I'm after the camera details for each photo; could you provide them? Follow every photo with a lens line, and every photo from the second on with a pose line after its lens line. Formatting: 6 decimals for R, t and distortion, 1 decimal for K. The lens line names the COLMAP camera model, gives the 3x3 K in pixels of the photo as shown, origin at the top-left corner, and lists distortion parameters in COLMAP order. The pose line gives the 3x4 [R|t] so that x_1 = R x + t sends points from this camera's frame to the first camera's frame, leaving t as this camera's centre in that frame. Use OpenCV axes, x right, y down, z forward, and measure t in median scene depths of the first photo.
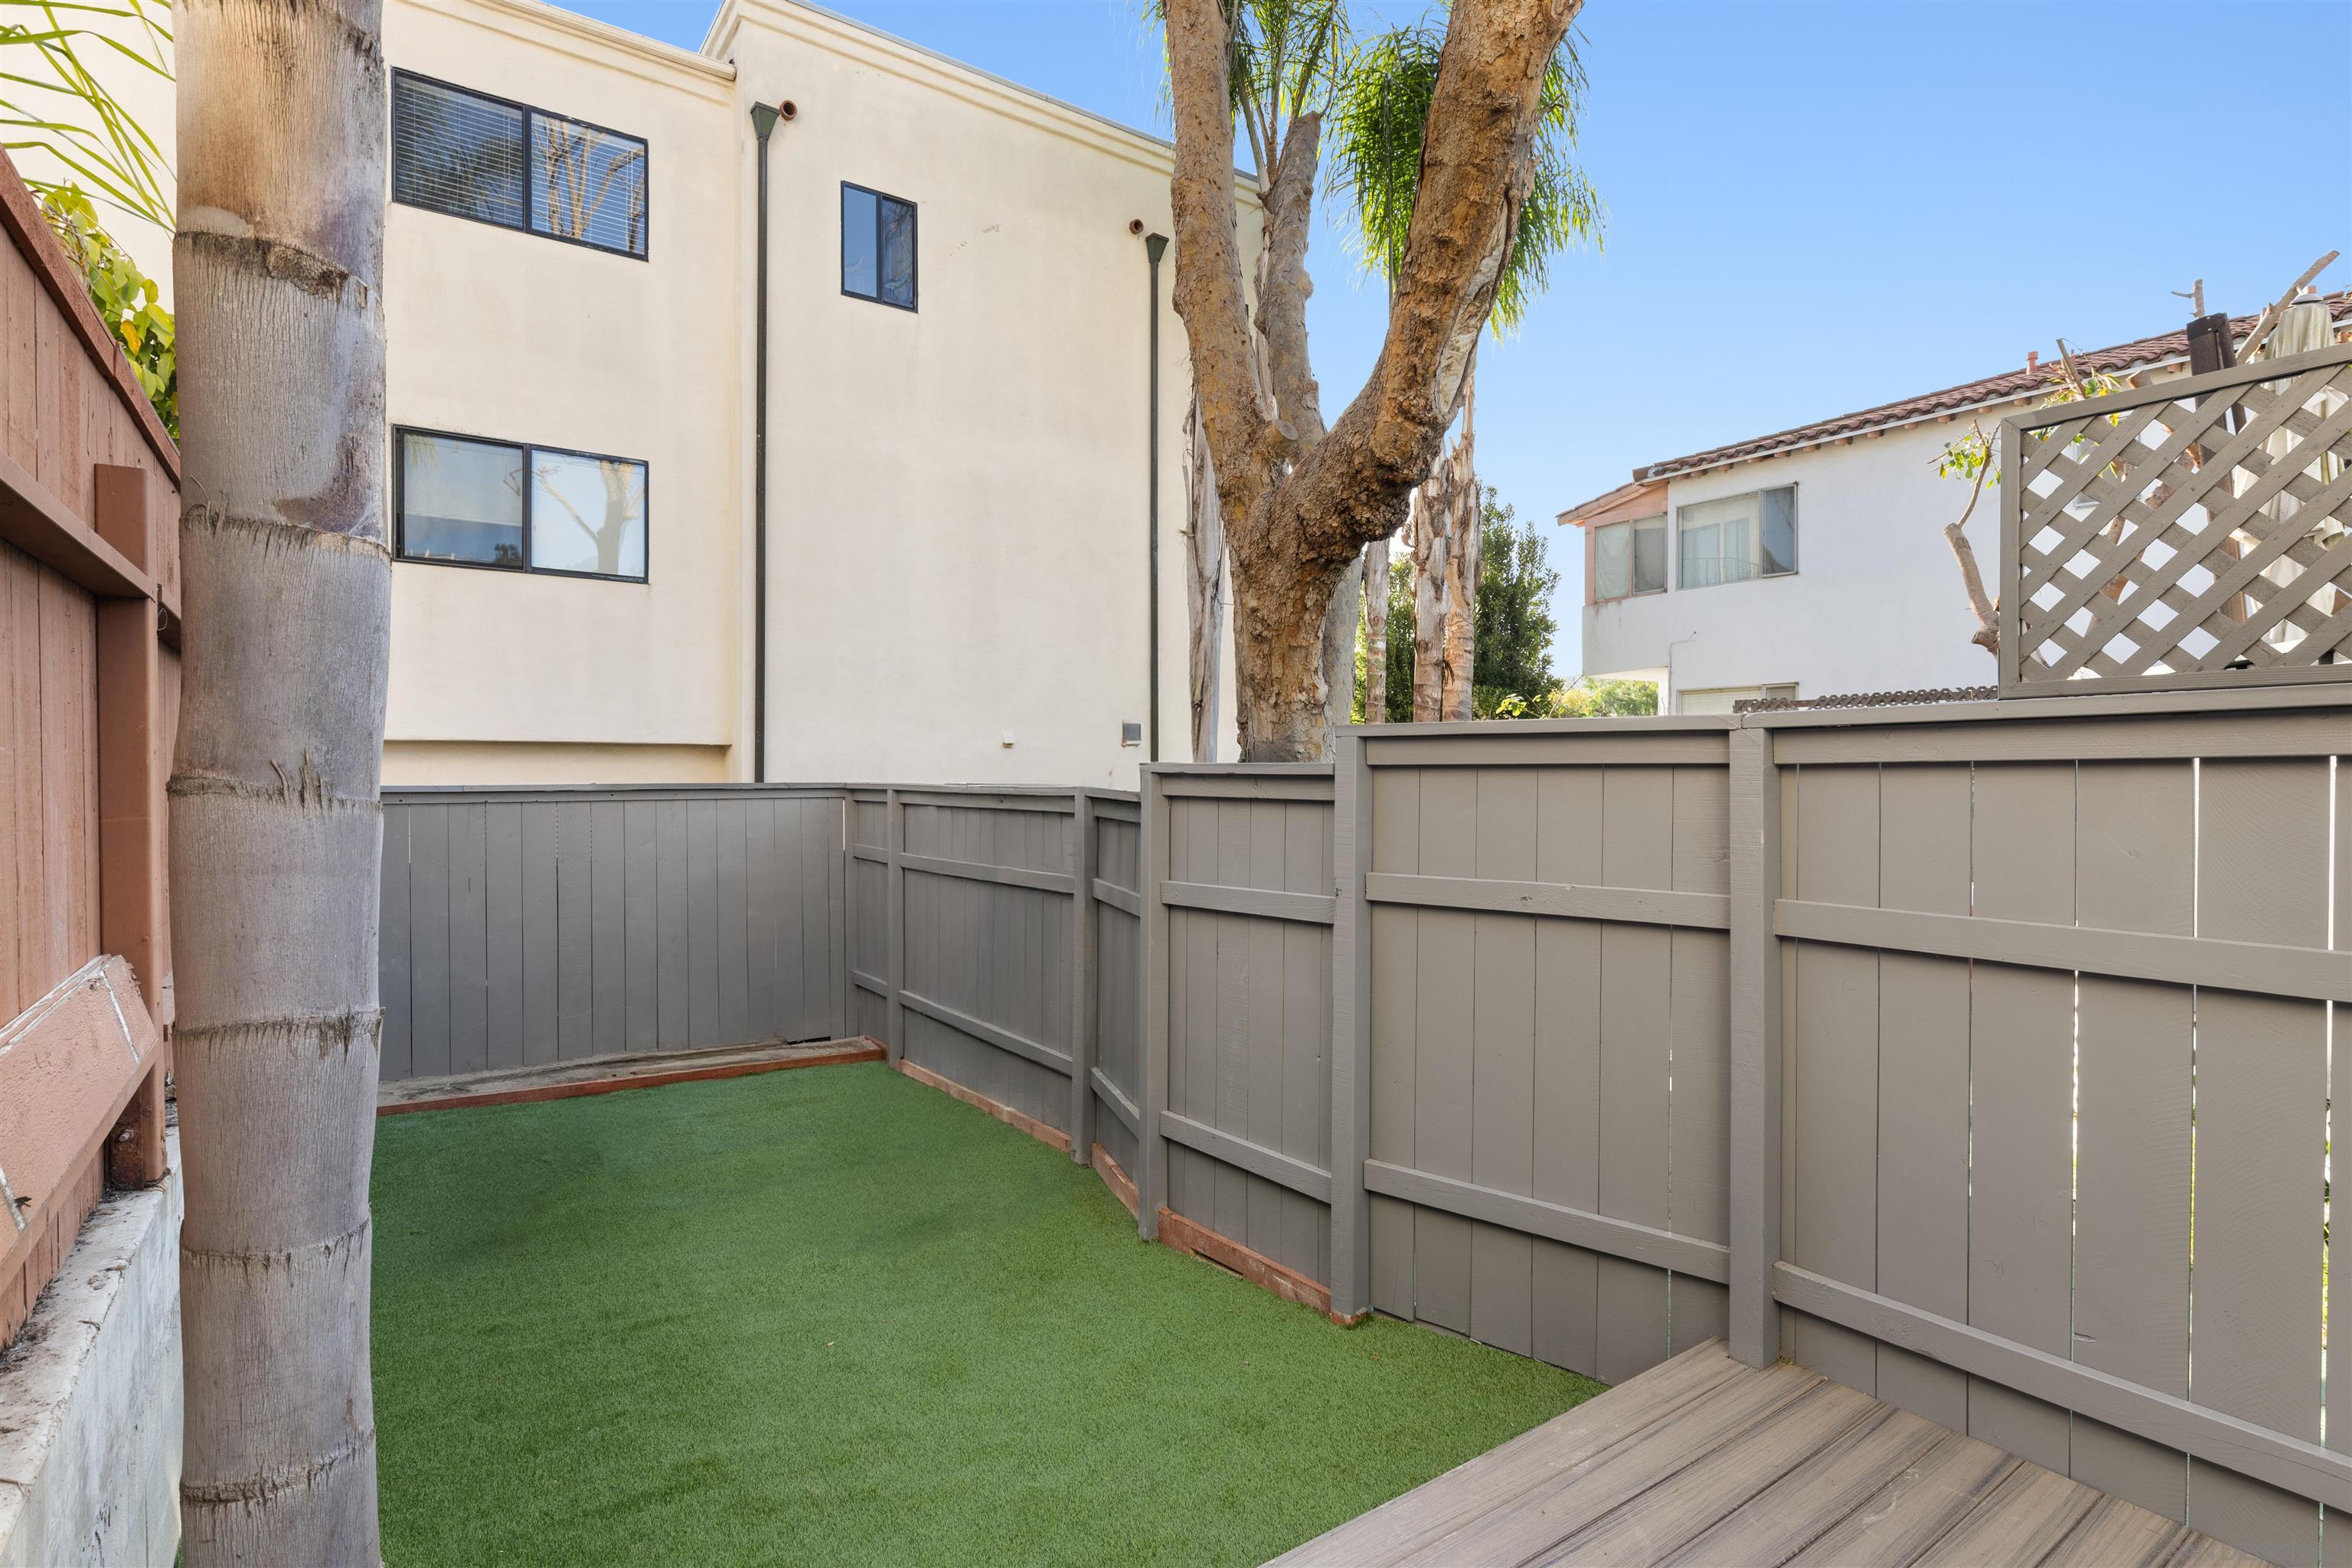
lens RADIAL K [[1153.1, 0, 1182.0], [0, 1153.1, 782.4], [0, 0, 1]] dist [-0.003322, -0.000322]
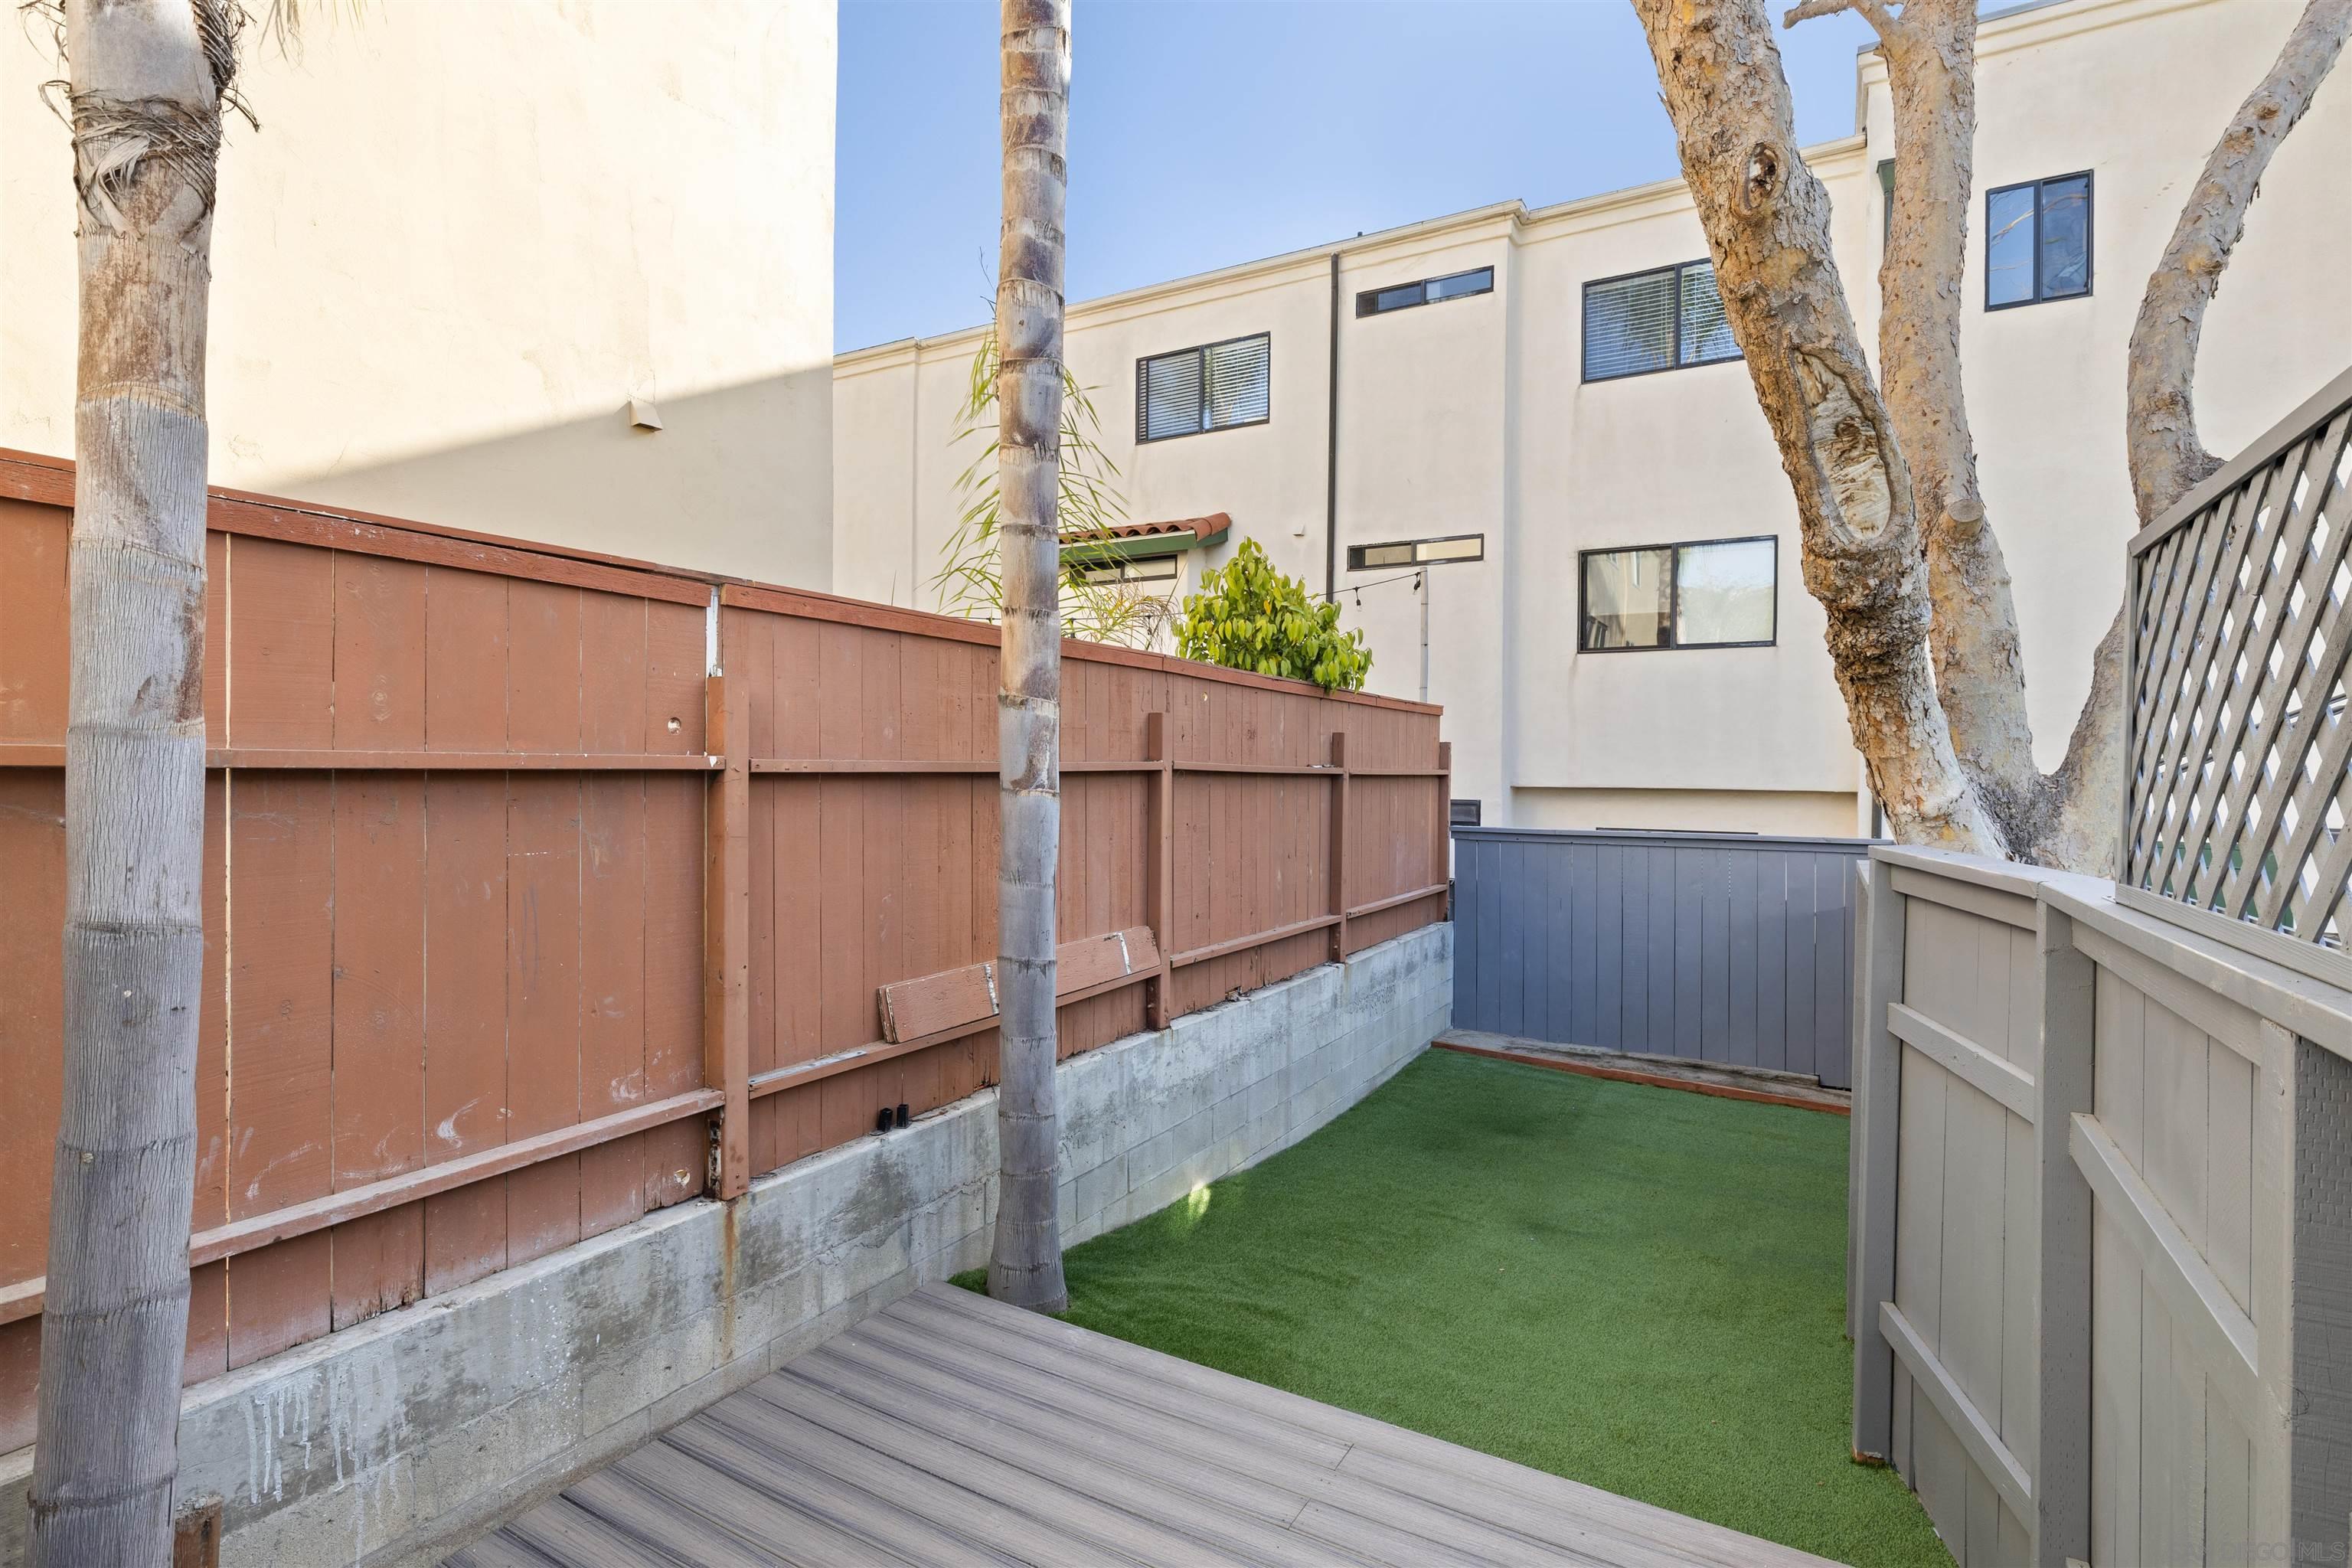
lens RADIAL K [[1153.1, 0, 1179.9], [0, 1153.1, 780.7], [0, 0, 1]] dist [-0.003322, -0.000322]
pose [[0.413305, 0.010636, -0.910531, 0.502823], [-0.015778, 0.999865, 0.004517, -0.064394], [0.910456, 0.012499, 0.413417, 0.041752]]
